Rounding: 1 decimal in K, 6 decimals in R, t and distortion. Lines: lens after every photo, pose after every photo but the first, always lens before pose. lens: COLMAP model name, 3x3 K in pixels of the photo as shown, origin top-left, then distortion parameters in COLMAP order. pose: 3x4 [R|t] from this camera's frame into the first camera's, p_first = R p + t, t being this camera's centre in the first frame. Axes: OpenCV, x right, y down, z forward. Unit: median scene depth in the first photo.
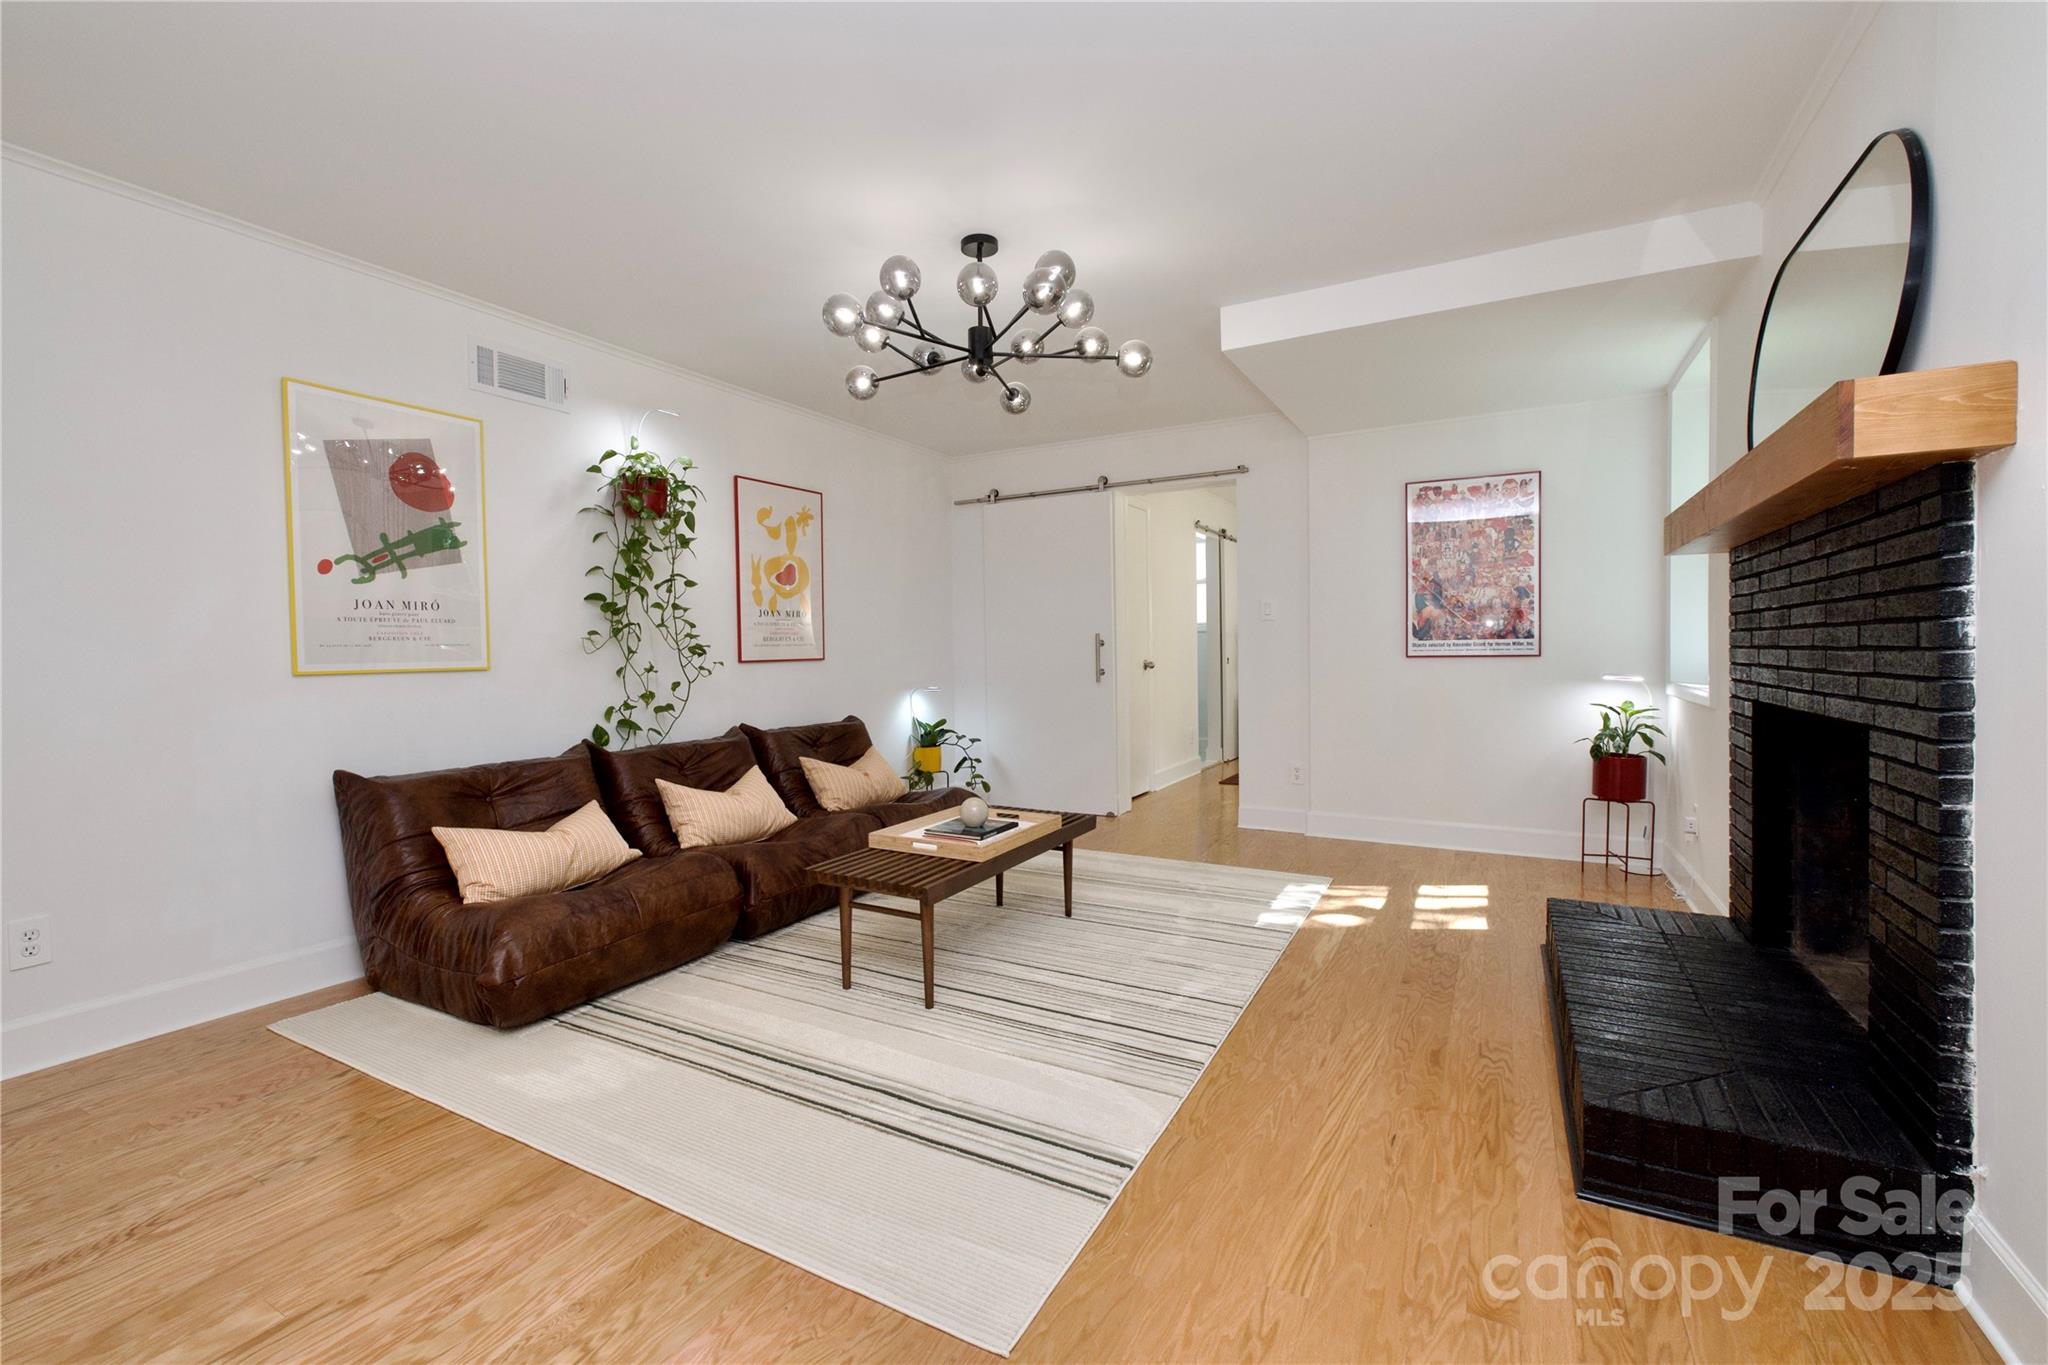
lens RADIAL K [[887.2, 0, 1018.2], [0, 887.2, 680.4], [0, 0, 1]] dist [-0.005361, -0.000099]
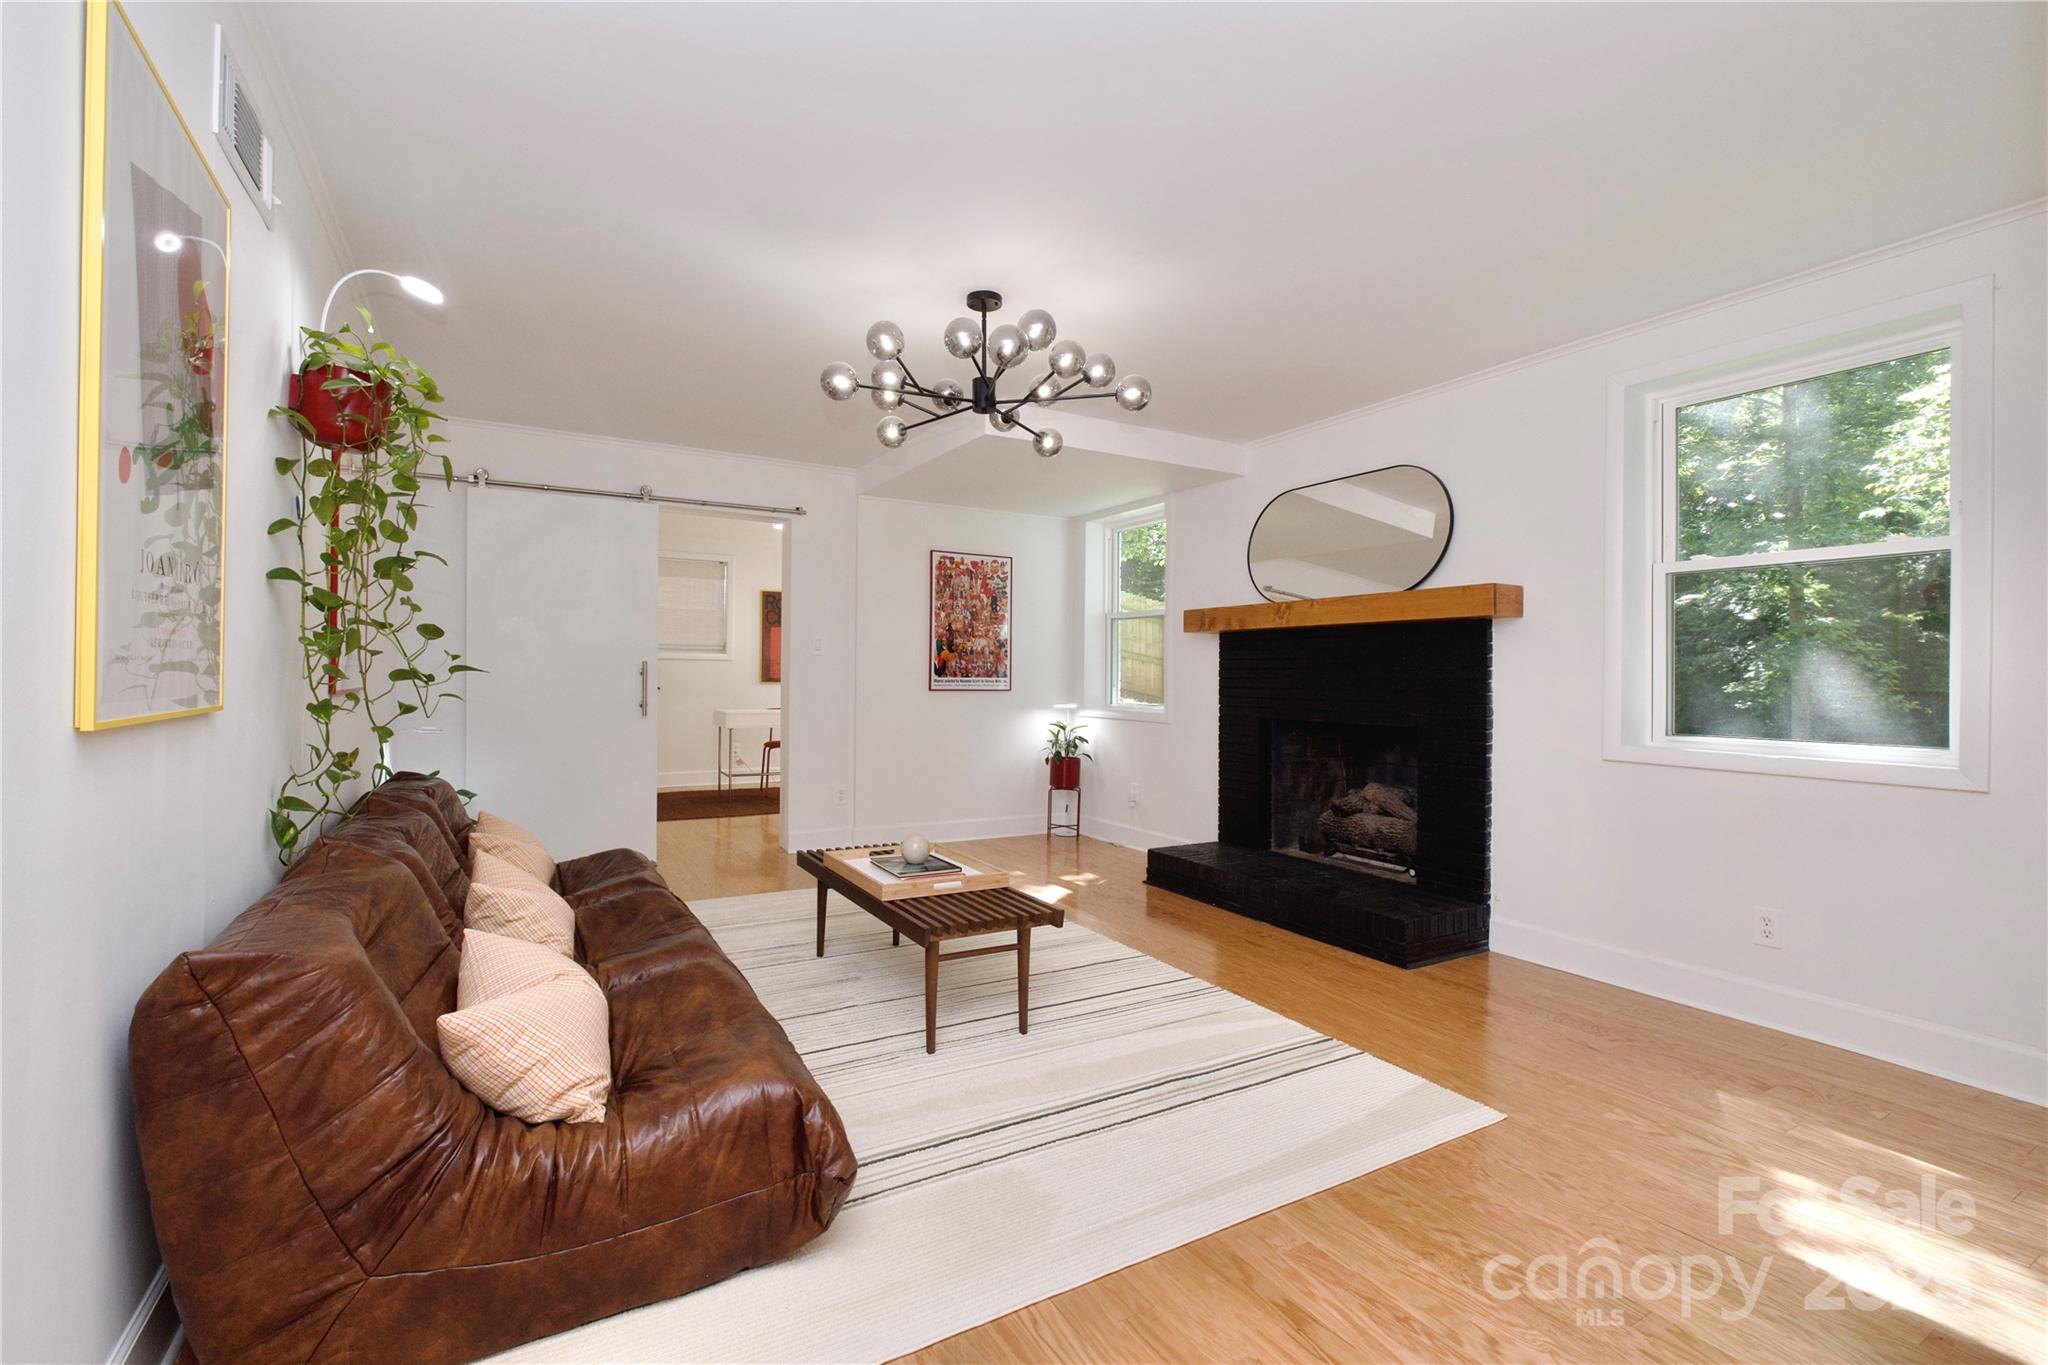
lens RADIAL K [[887.2, 0, 1012.9], [0, 887.2, 675.6], [0, 0, 1]] dist [-0.005361, -0.000099]
pose [[0.515931, 0.019747, 0.856403, -0.613347], [0.013040, 0.999437, -0.030901, -0.008152], [-0.856531, 0.027110, 0.515383, 0.290907]]
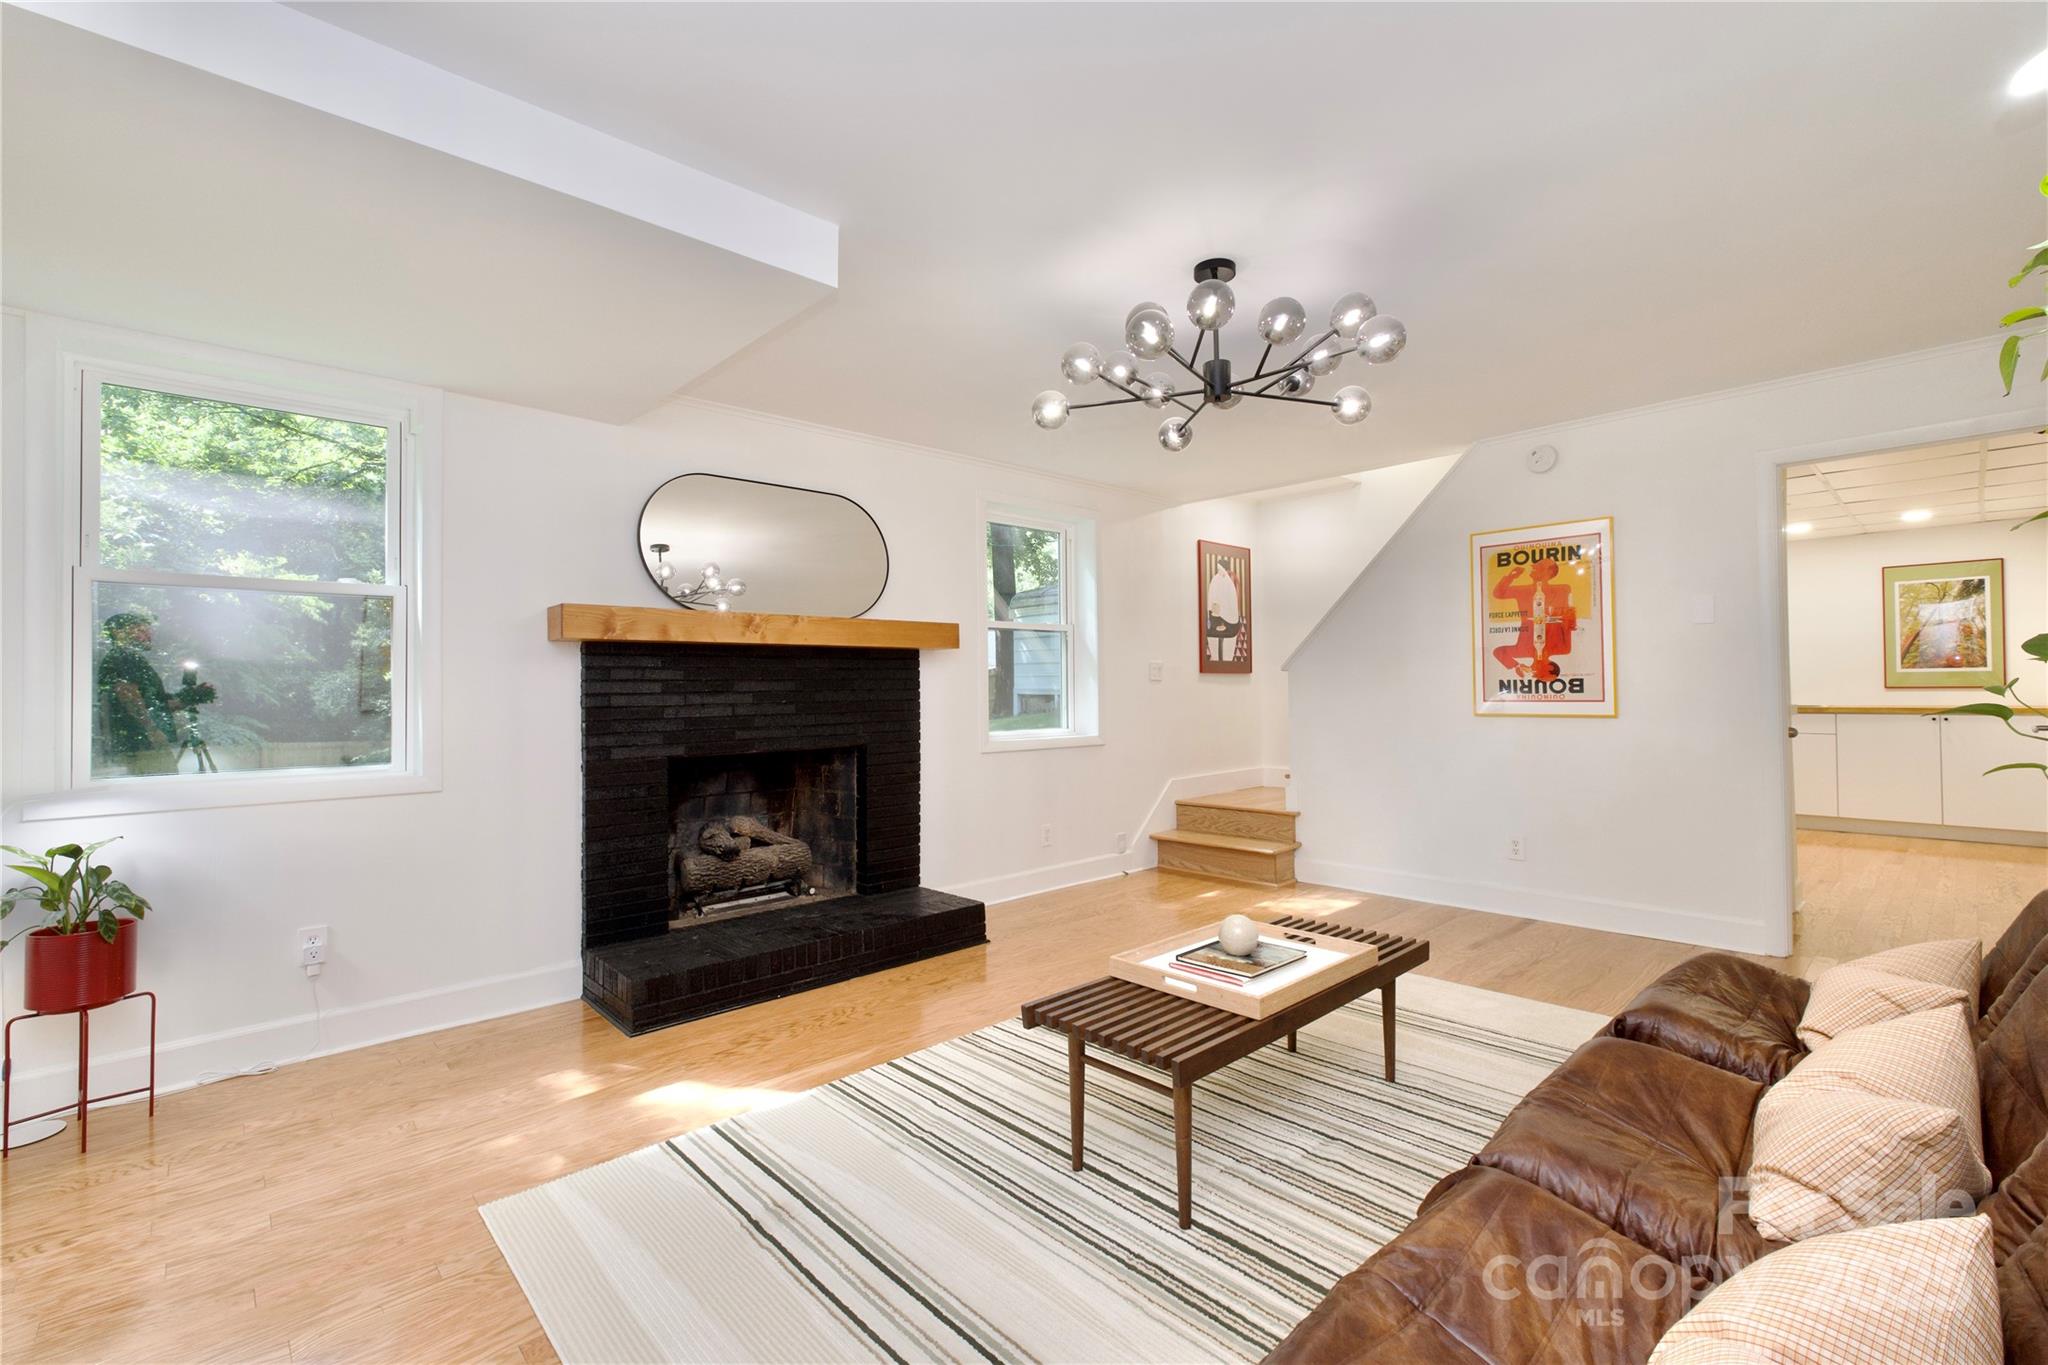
lens RADIAL K [[887.2, 0, 1021.7], [0, 887.2, 675.0], [0, 0, 1]] dist [-0.005361, -0.000099]
pose [[-0.944307, 0.030964, 0.327606, -0.096730], [0.039559, 0.999025, 0.019602, -0.067560], [-0.326679, 0.031470, -0.944611, 1.284572]]
